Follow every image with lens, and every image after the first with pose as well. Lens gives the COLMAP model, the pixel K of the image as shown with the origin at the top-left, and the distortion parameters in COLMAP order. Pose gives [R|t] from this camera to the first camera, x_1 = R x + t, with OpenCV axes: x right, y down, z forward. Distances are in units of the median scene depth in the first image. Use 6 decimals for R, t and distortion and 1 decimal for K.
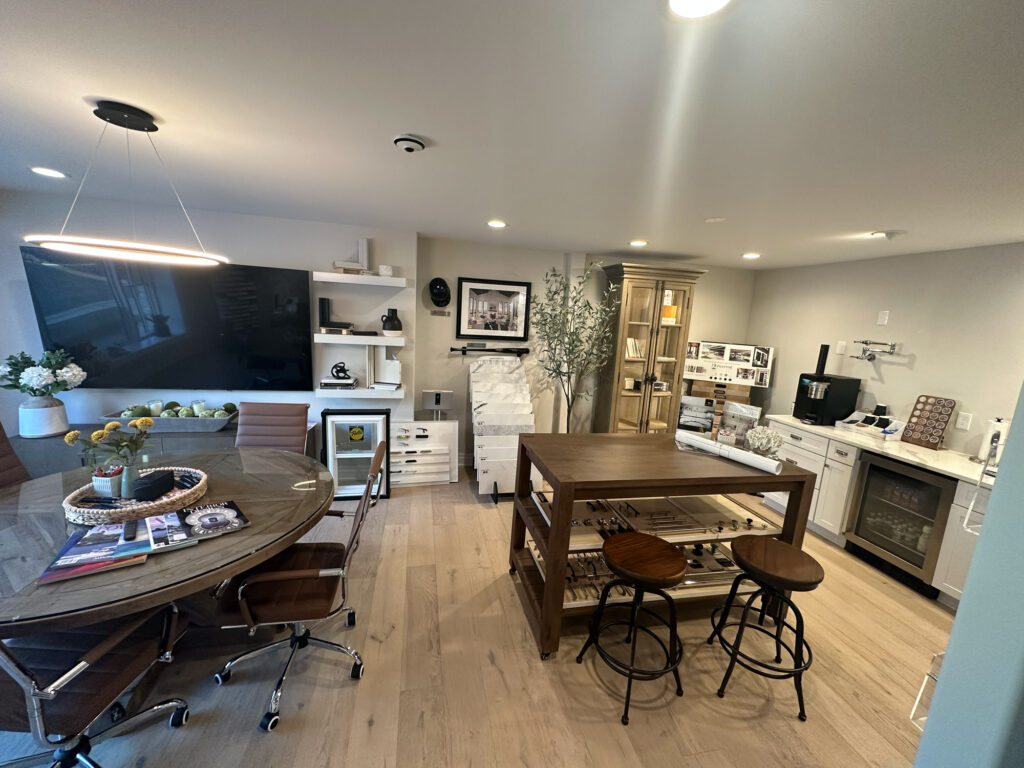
lens RADIAL K [[410.7, 0, 511.6], [0, 410.7, 382.6], [0, 0, 1]] dist [0.008499, 0.000121]
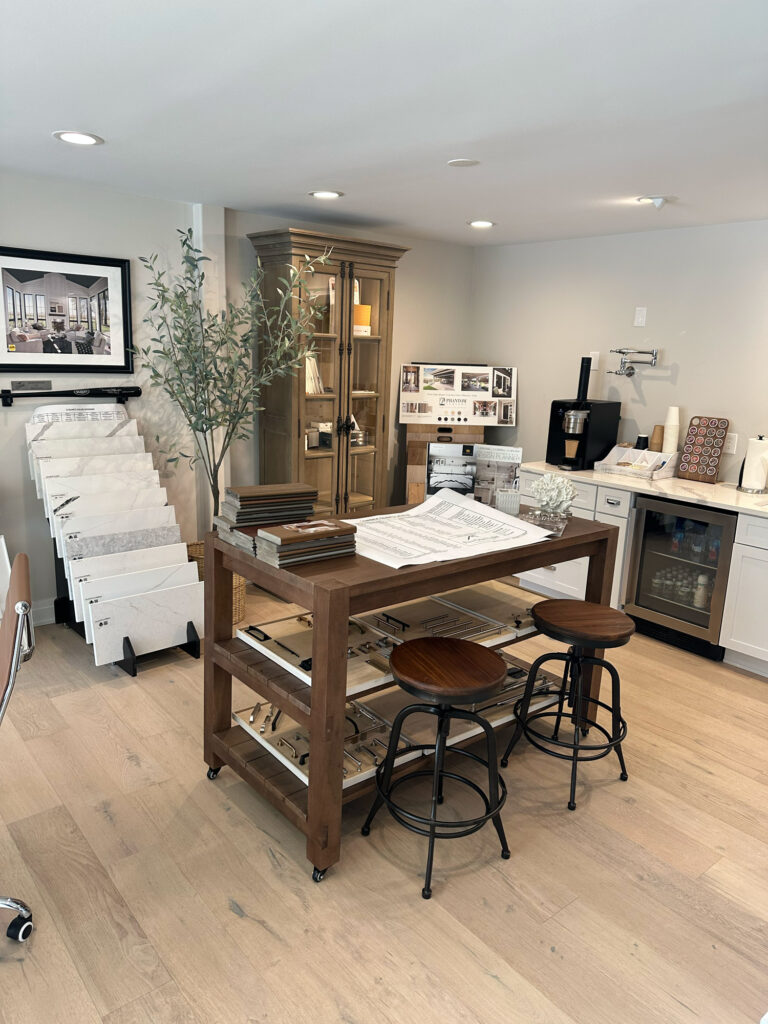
lens RADIAL K [[731.7, 0, 385.5], [0, 731.7, 506.0], [0, 0, 1]] dist [0.056617, -0.015152]
pose [[0.893158, -0.126127, 0.431695, -0.125132], [0.092567, 0.990874, 0.097984, 0.007127], [-0.440114, -0.047554, 0.896682, -0.009471]]
